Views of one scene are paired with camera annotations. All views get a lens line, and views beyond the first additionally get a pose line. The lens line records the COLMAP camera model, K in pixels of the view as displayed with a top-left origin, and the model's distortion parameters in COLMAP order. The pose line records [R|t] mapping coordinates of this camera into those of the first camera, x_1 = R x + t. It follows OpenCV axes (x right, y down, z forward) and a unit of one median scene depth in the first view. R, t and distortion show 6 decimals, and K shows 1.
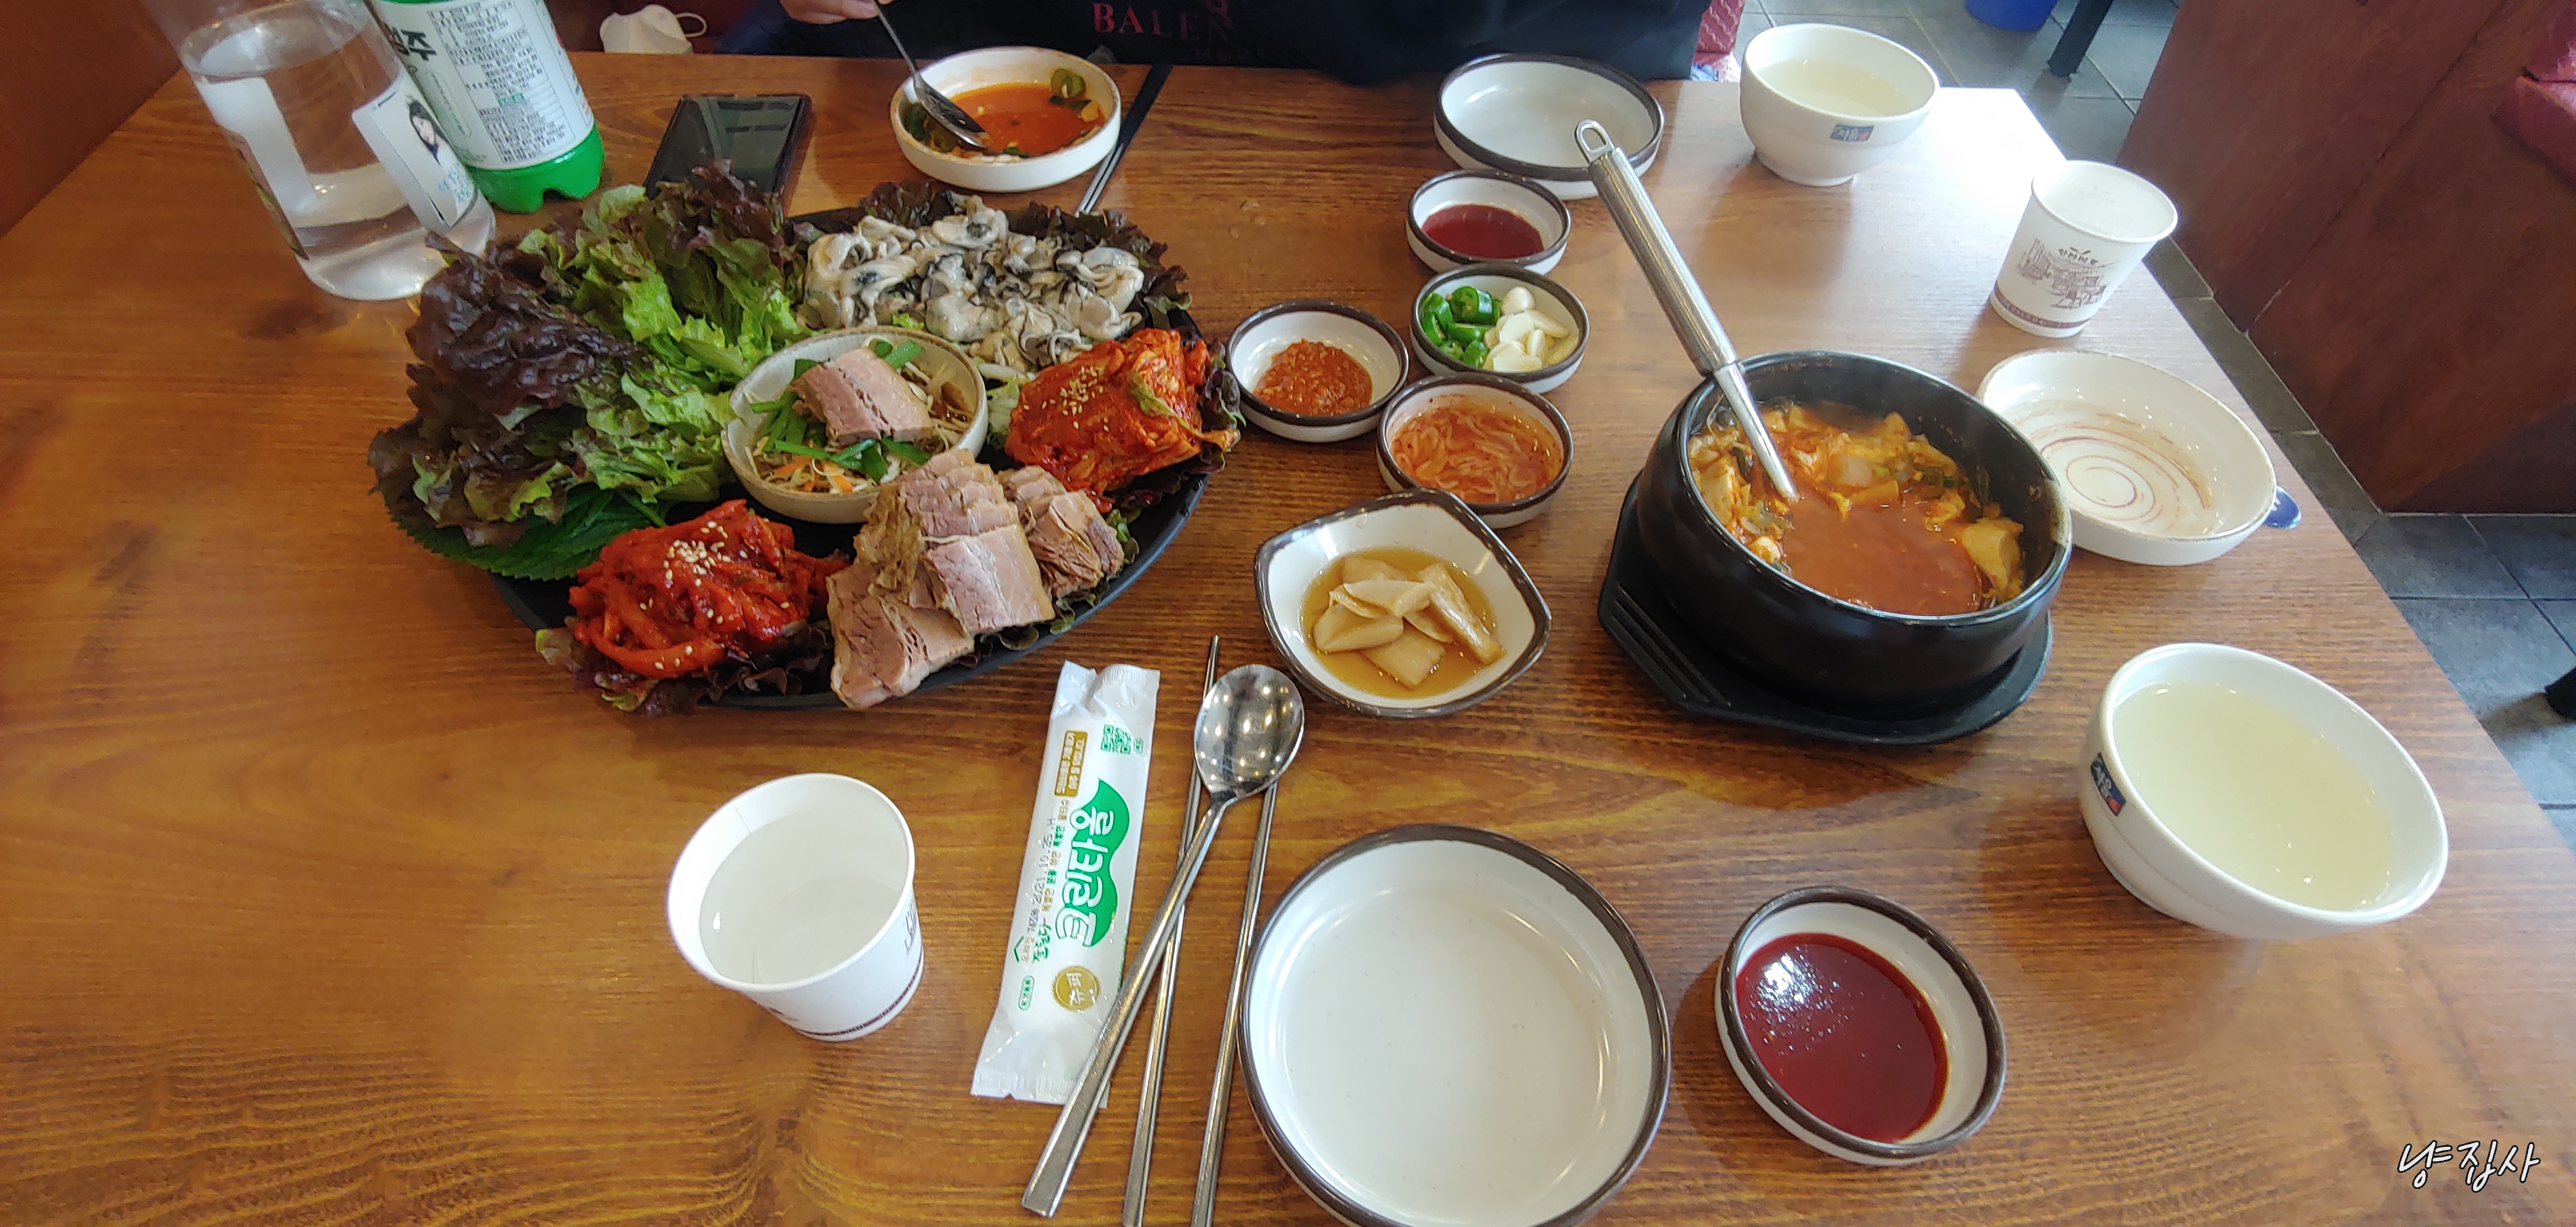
lens RADIAL K [[1227.5, 0, 1288.0], [0, 1227.5, 613.5], [0, 0, 1]] dist [-0.016436, 0.000239]
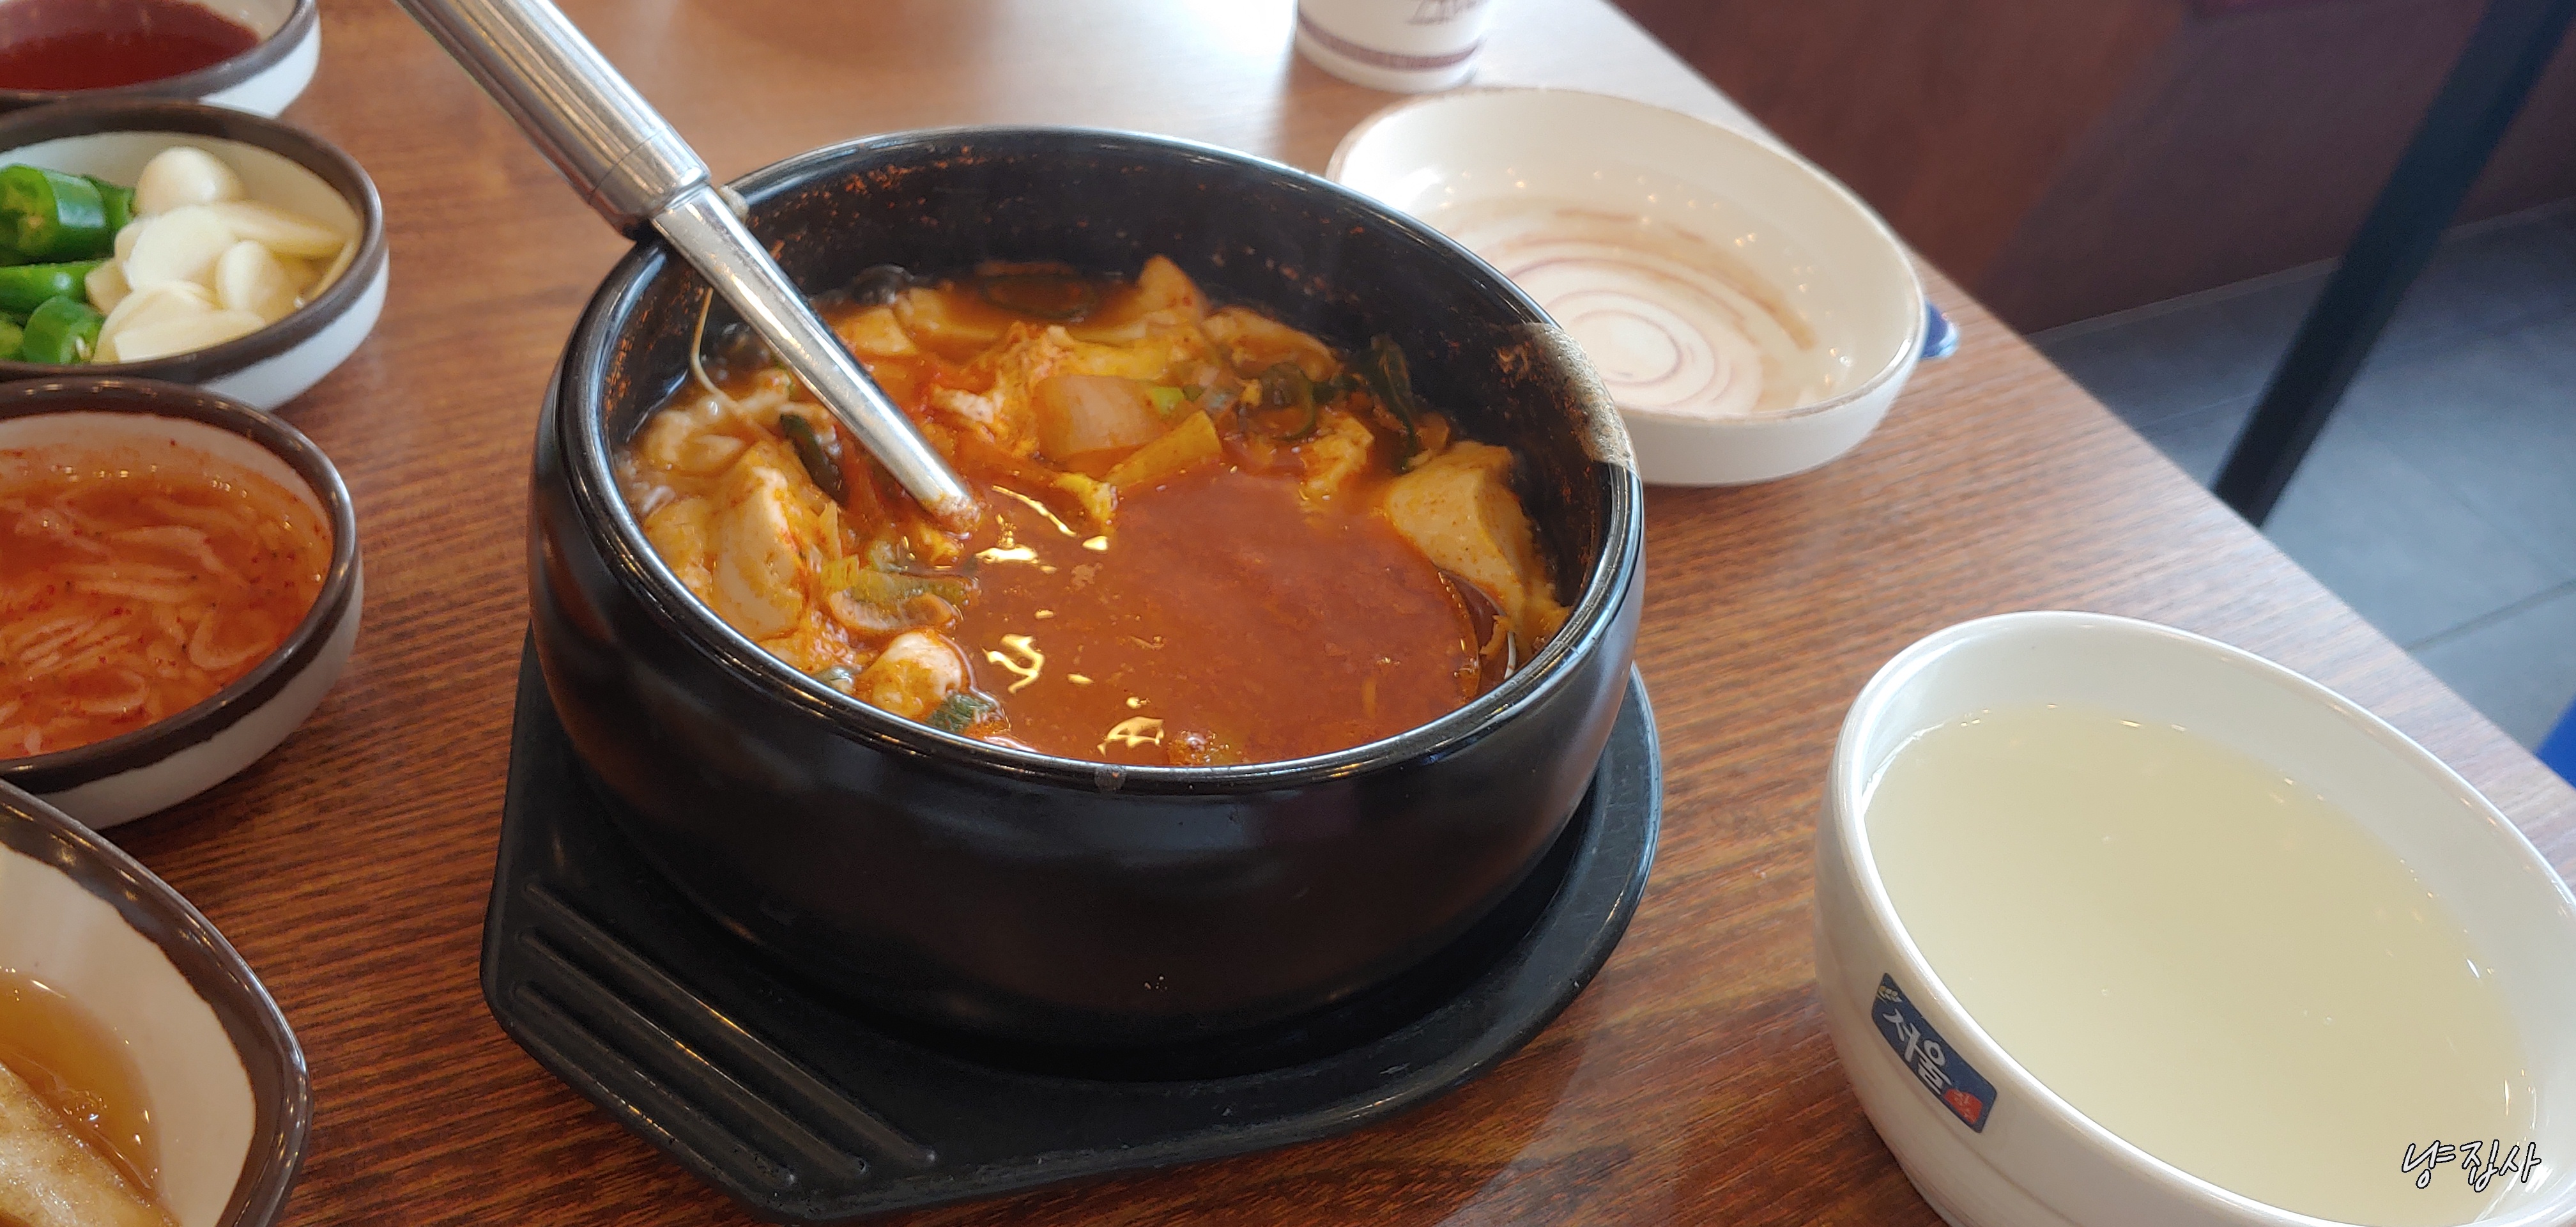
lens RADIAL K [[2106.2, 0, 1322.7], [0, 2106.2, 643.9], [0, 0, 1]] dist [0.012605, -0.114632]
pose [[0.858662, -0.247550, 0.448797, 0.205752], [0.287503, 0.957529, -0.021907, -0.012043], [-0.424313, 0.147841, 0.893365, 0.386444]]
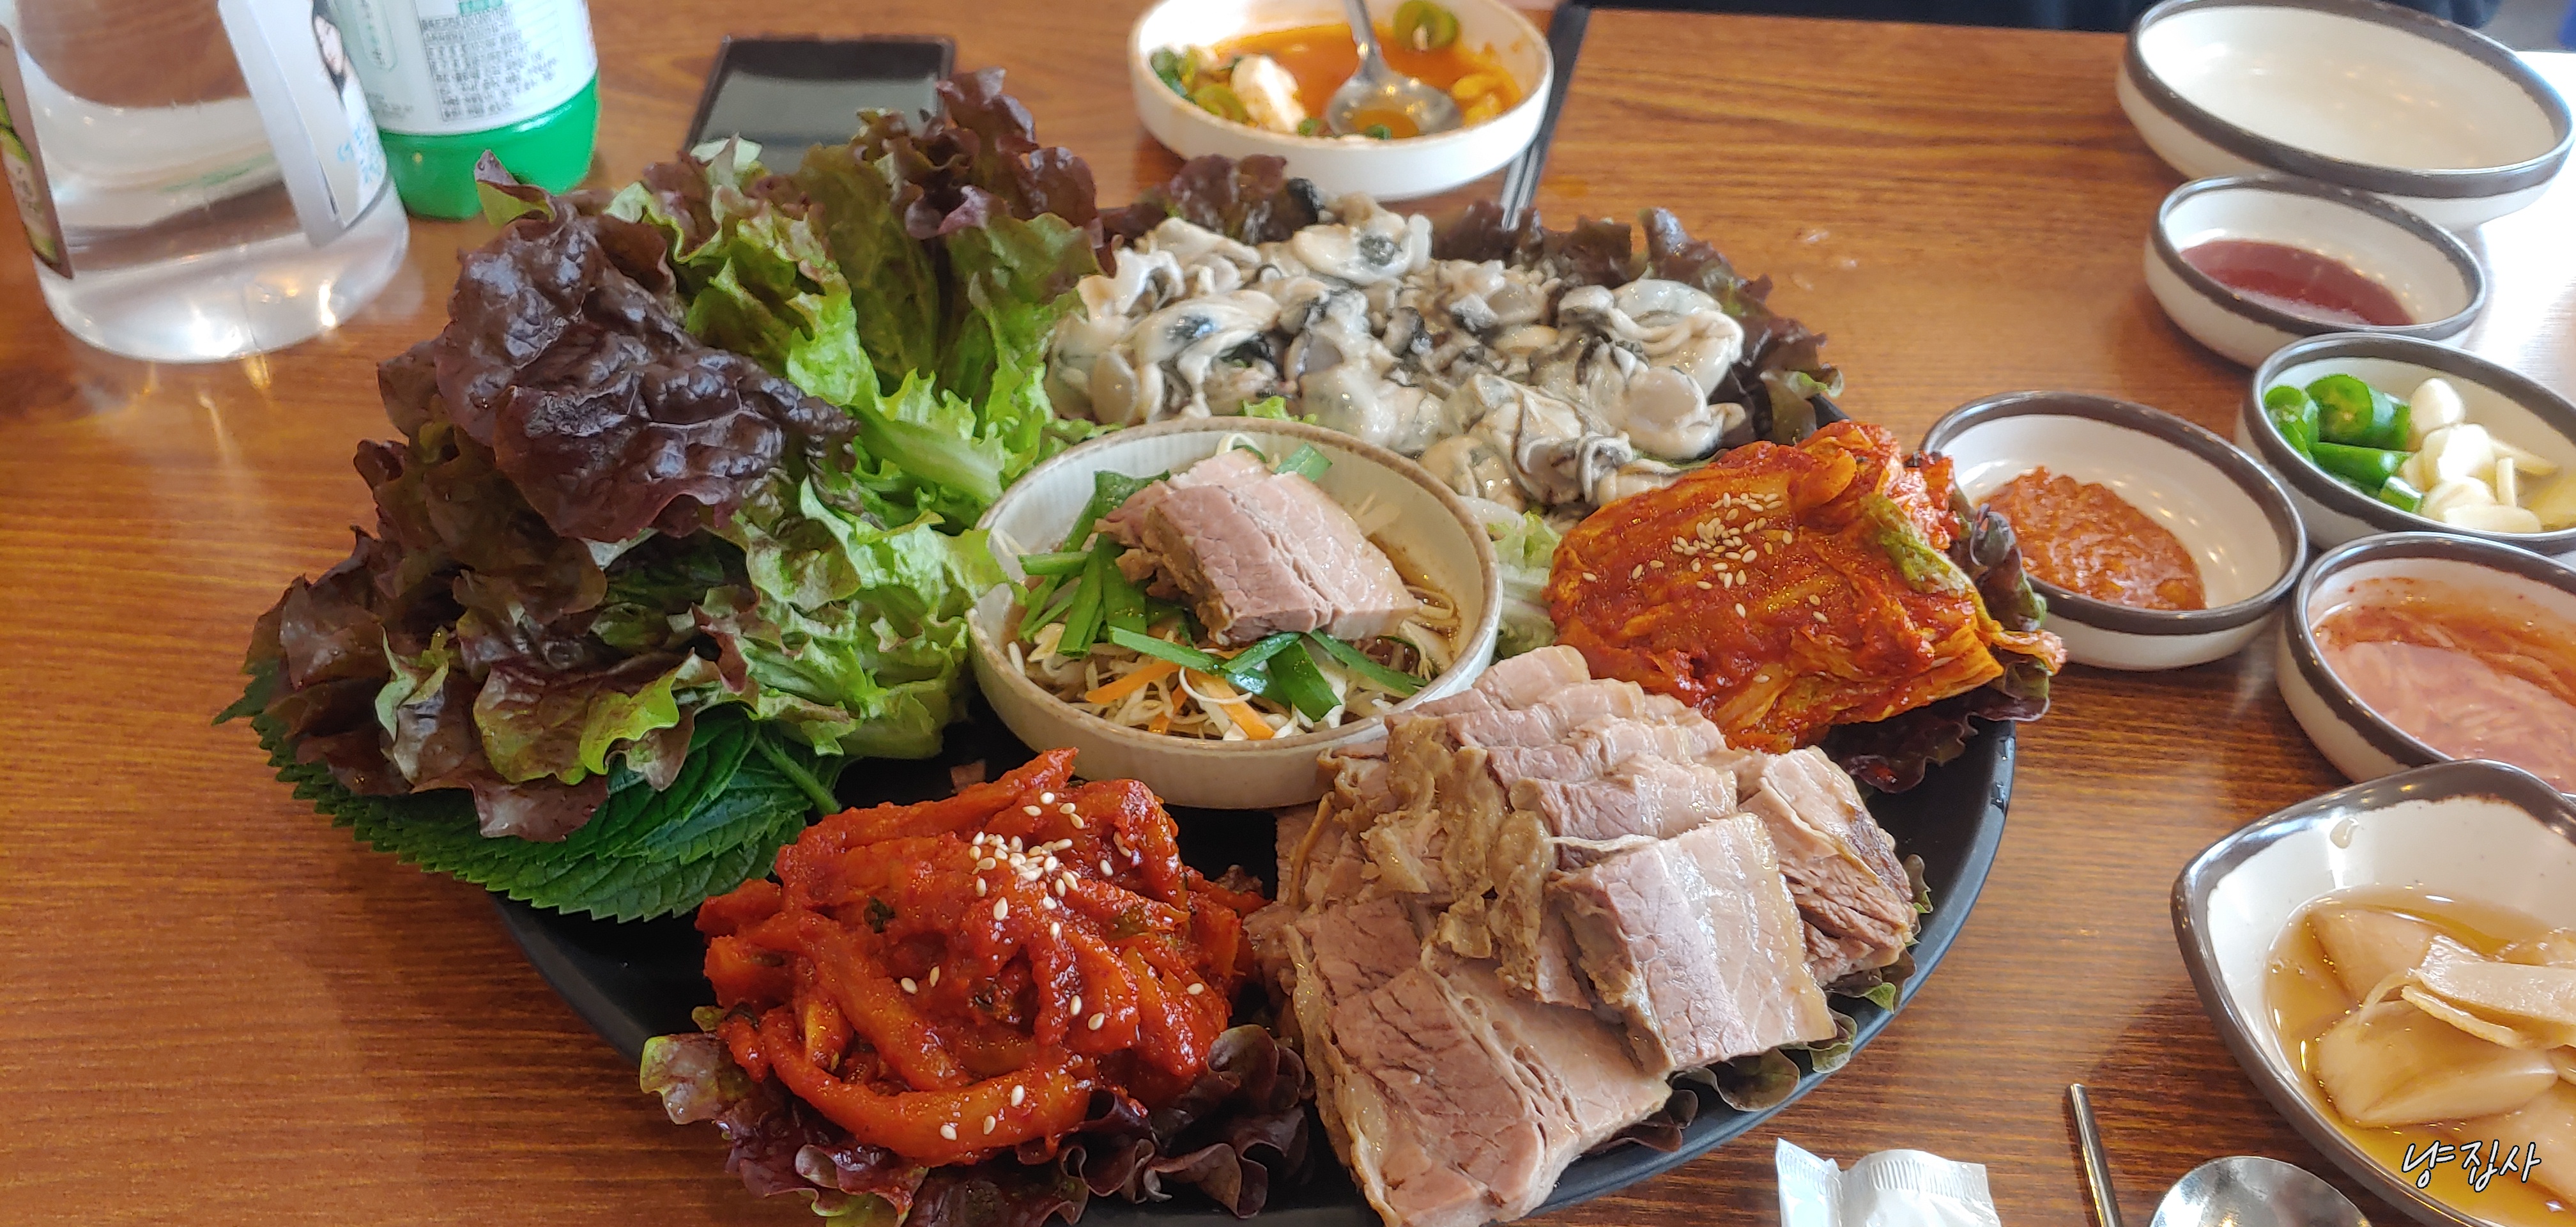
lens RADIAL K [[2032.4, 0, 1288.0], [0, 2032.4, 613.5], [0, 0, 1]] dist [0.156785, -0.564420]
pose [[0.999437, 0.018036, -0.028288, -0.318500], [-0.023281, 0.979986, -0.197701, 0.004401], [0.024156, 0.198249, 0.979854, 0.236357]]
